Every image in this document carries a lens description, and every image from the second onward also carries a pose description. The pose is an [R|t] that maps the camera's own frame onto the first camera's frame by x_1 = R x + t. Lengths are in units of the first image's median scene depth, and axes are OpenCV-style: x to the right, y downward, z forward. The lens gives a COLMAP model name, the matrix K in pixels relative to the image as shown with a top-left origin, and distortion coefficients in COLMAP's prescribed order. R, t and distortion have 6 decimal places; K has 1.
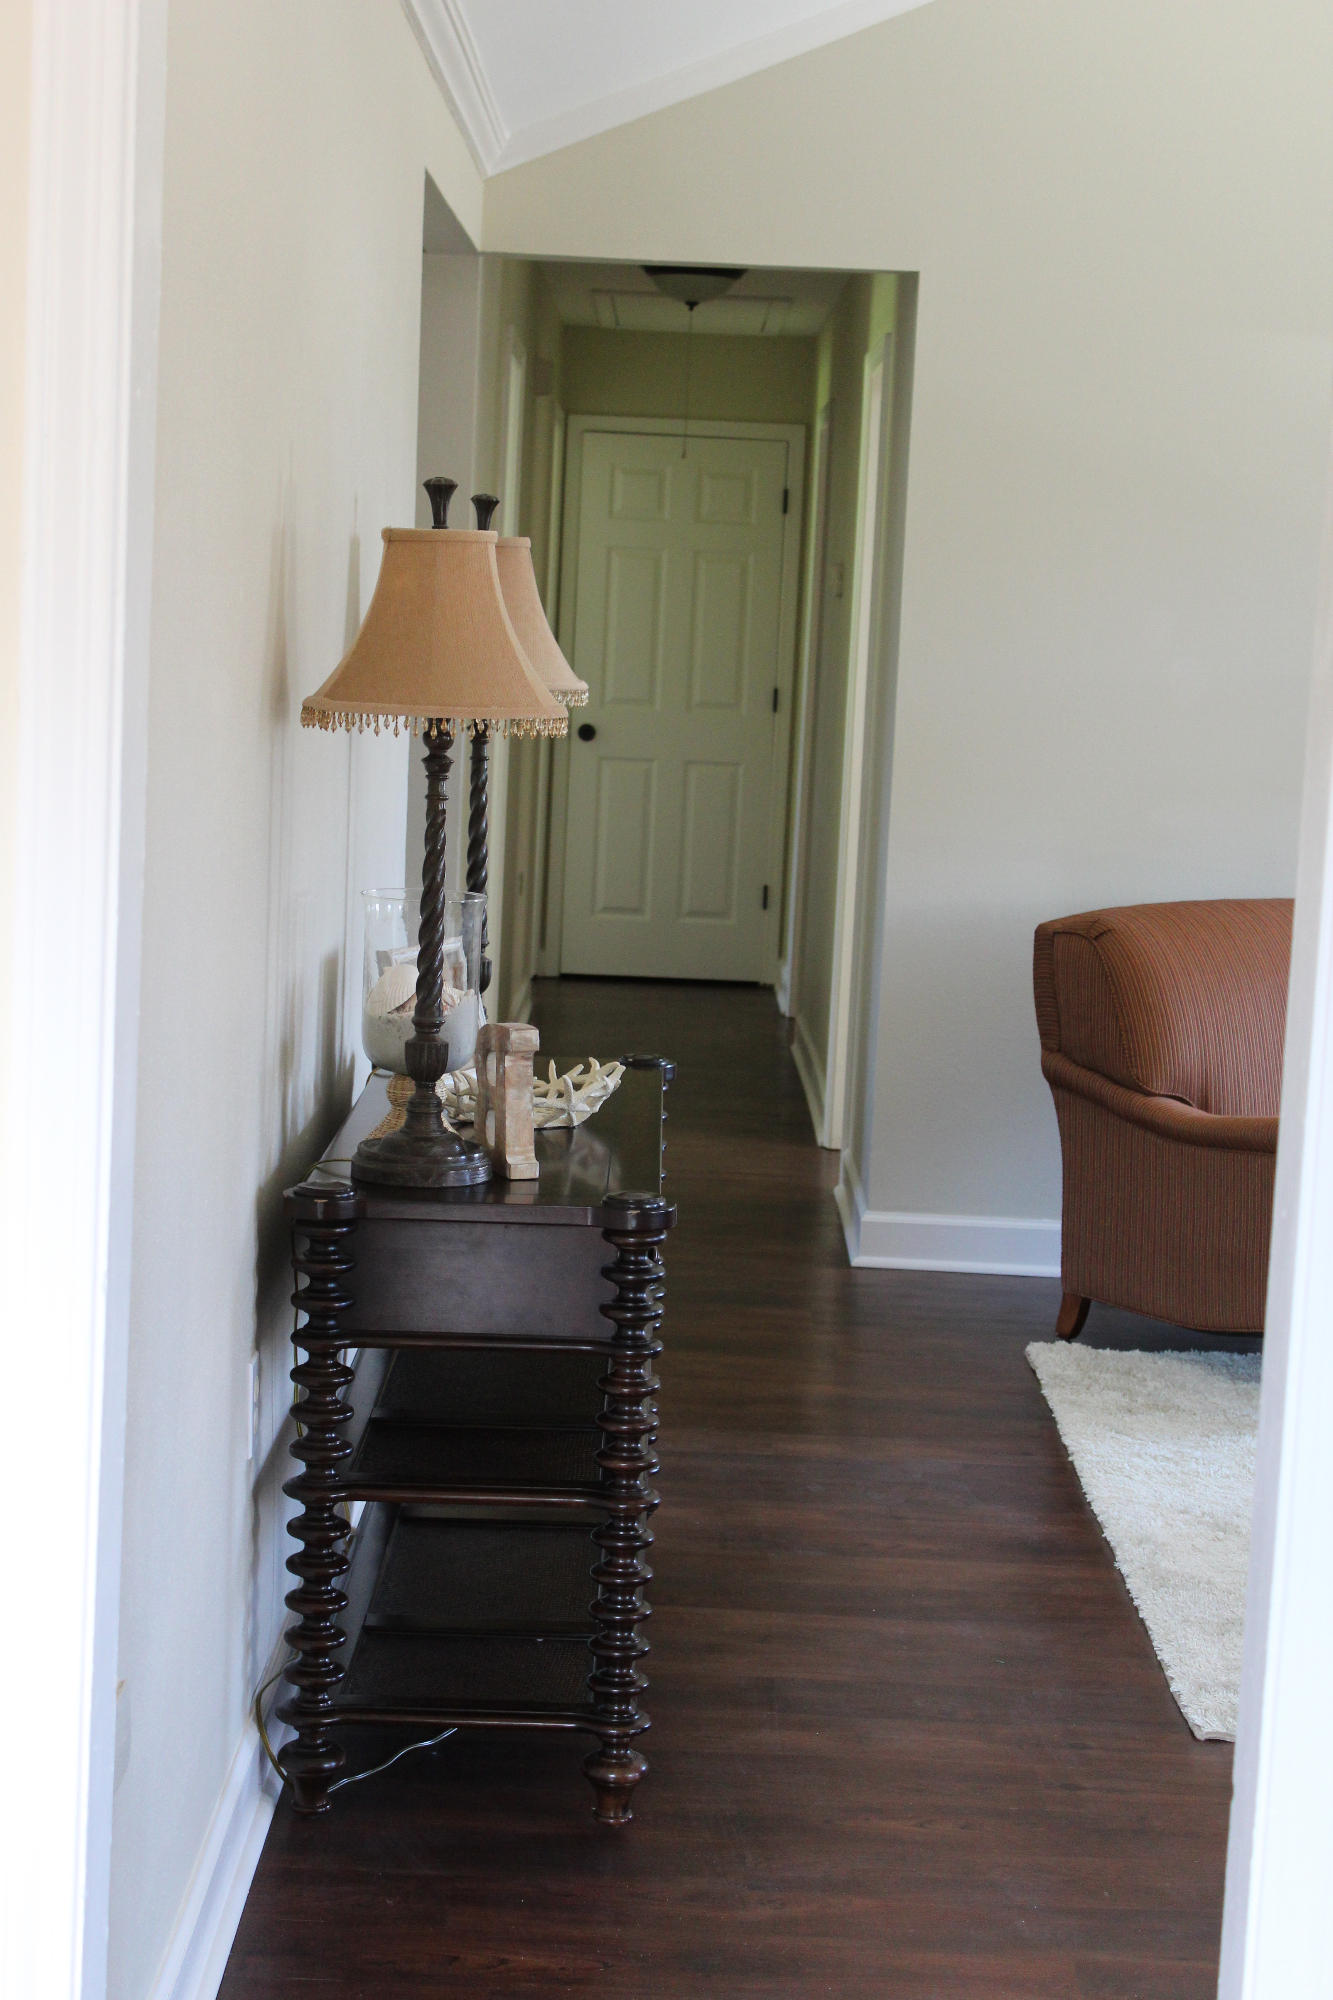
lens RADIAL K [[3556.7, 0, 666.5], [0, 3556.7, 1000.0], [0, 0, 1]] dist [0.001520, -0.002079]
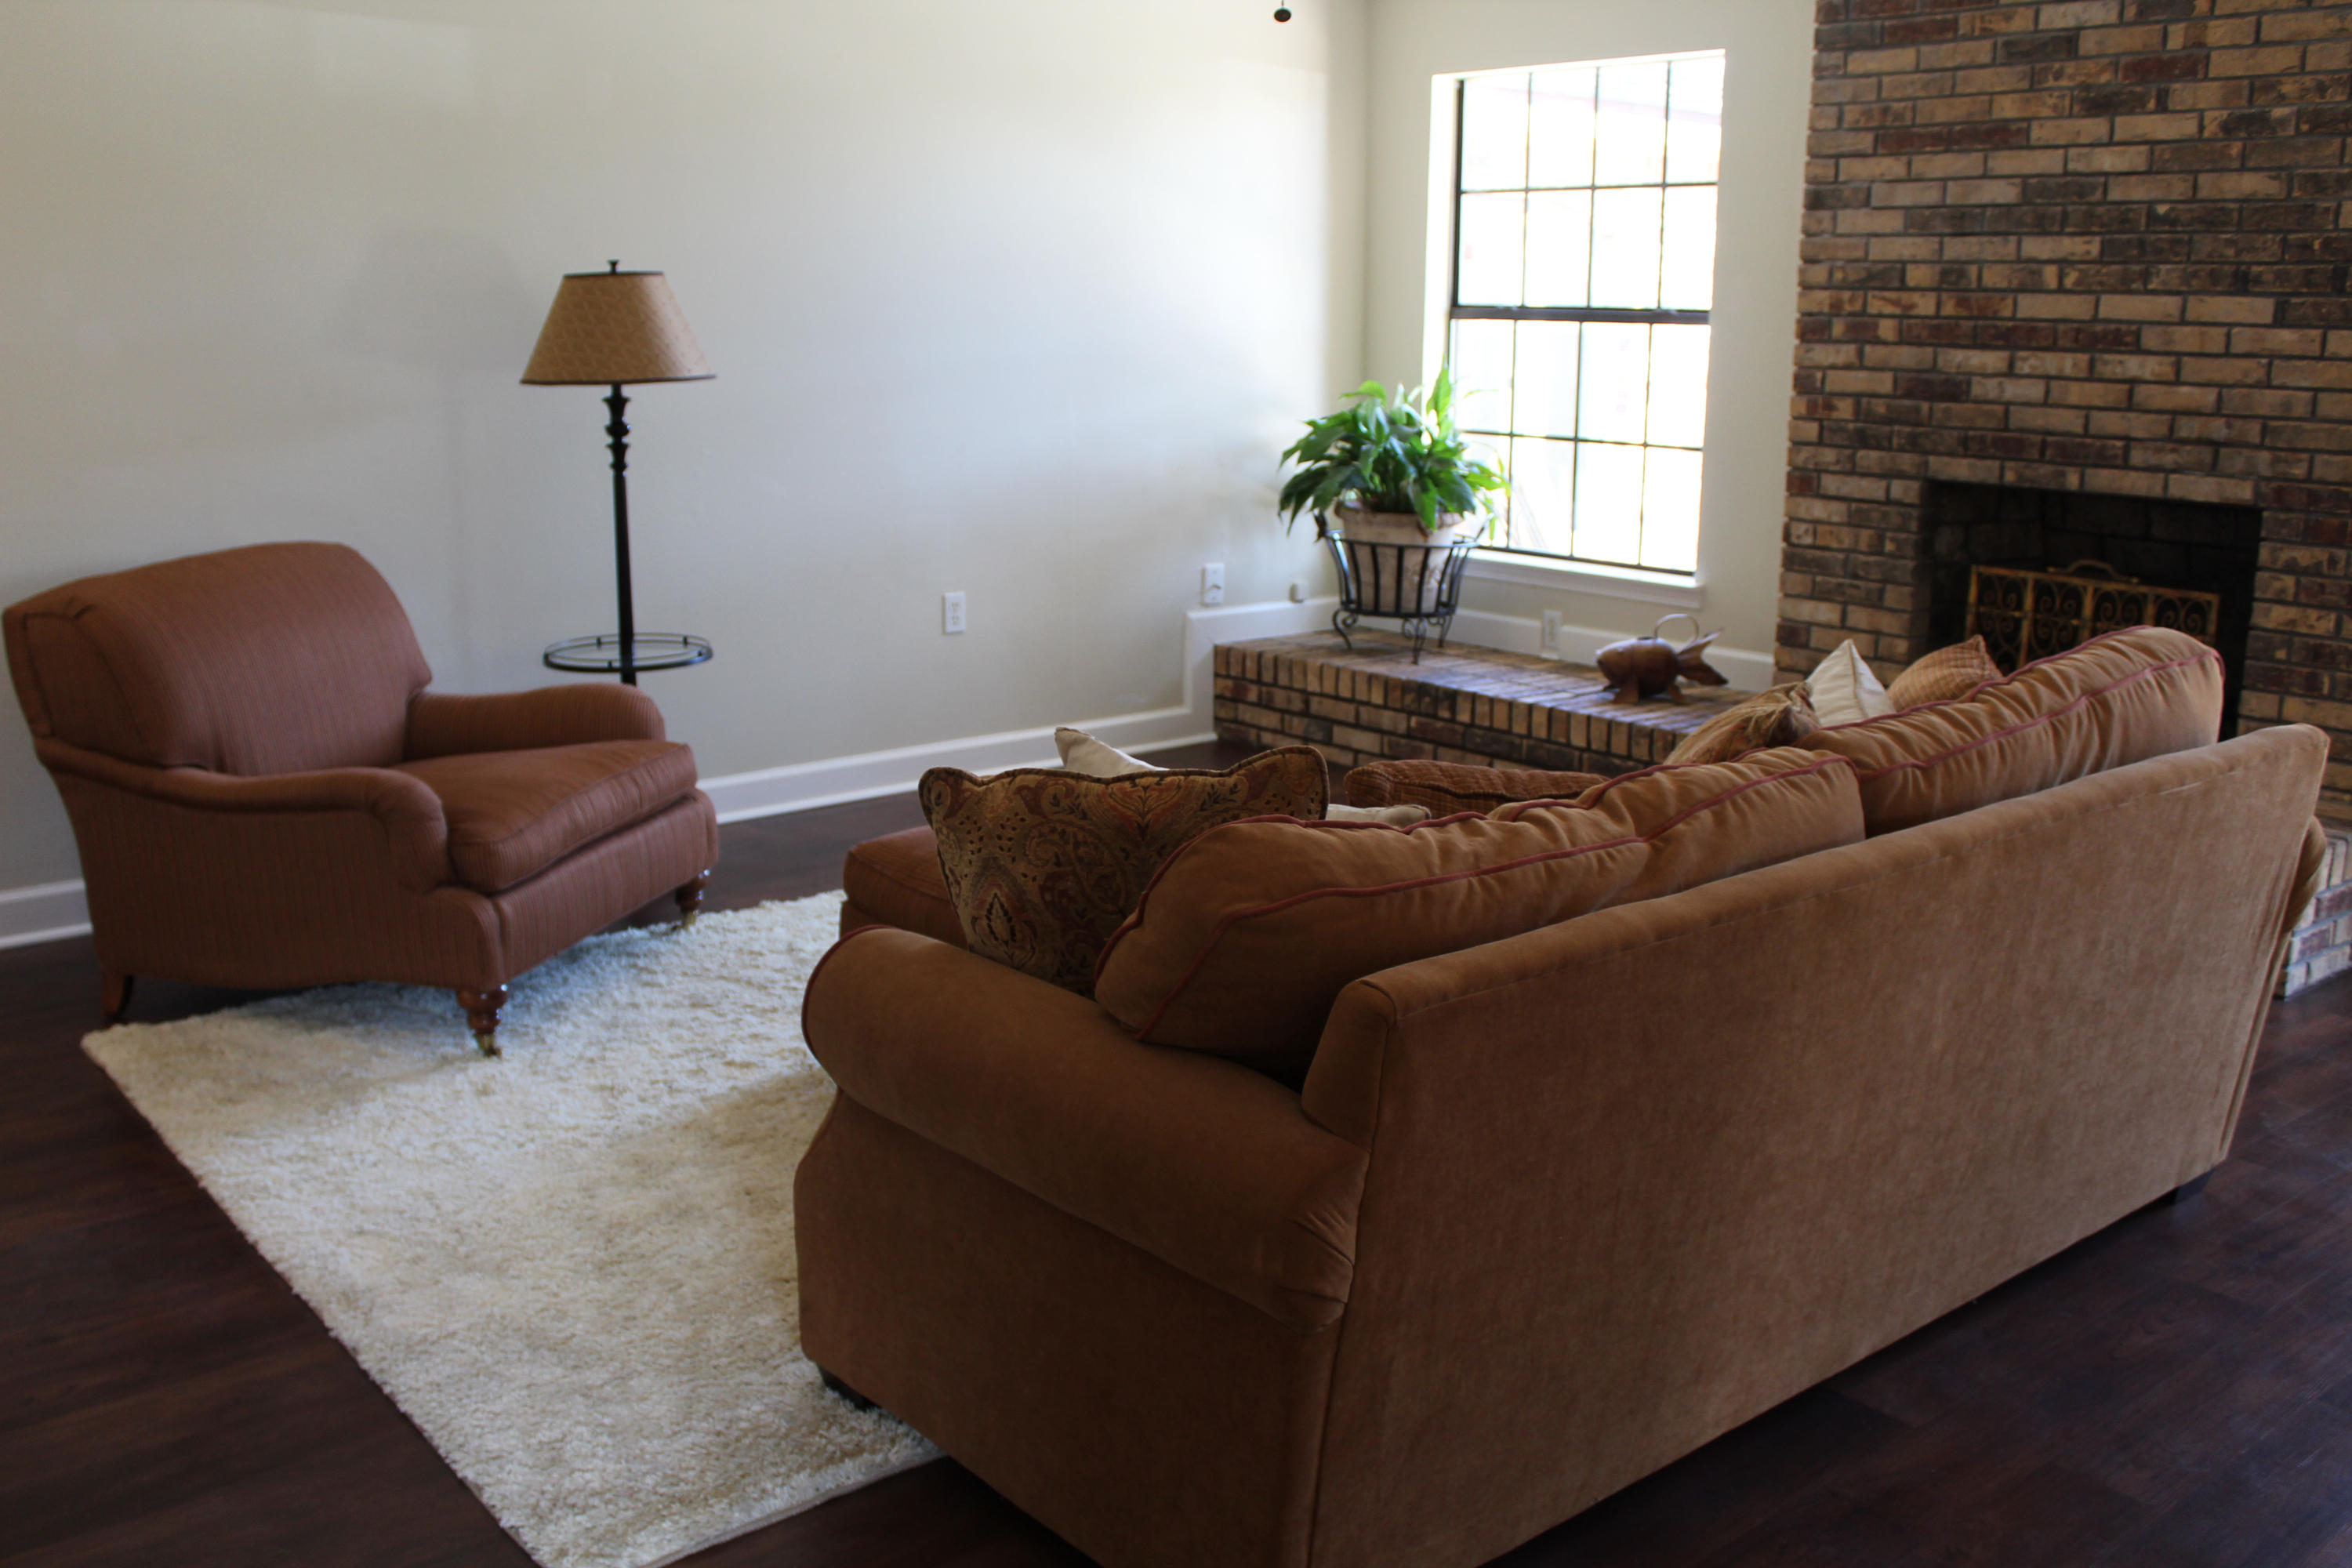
lens RADIAL K [[2200.4, 0, 1176.0], [0, 2200.4, 784.0], [0, 0, 1]] dist [-0.137343, 0.147605]
pose [[0.773866, -0.185330, 0.605628, -0.010239], [0.108442, 0.980881, 0.161596, -0.035173], [-0.623997, -0.059378, 0.779167, 0.357717]]
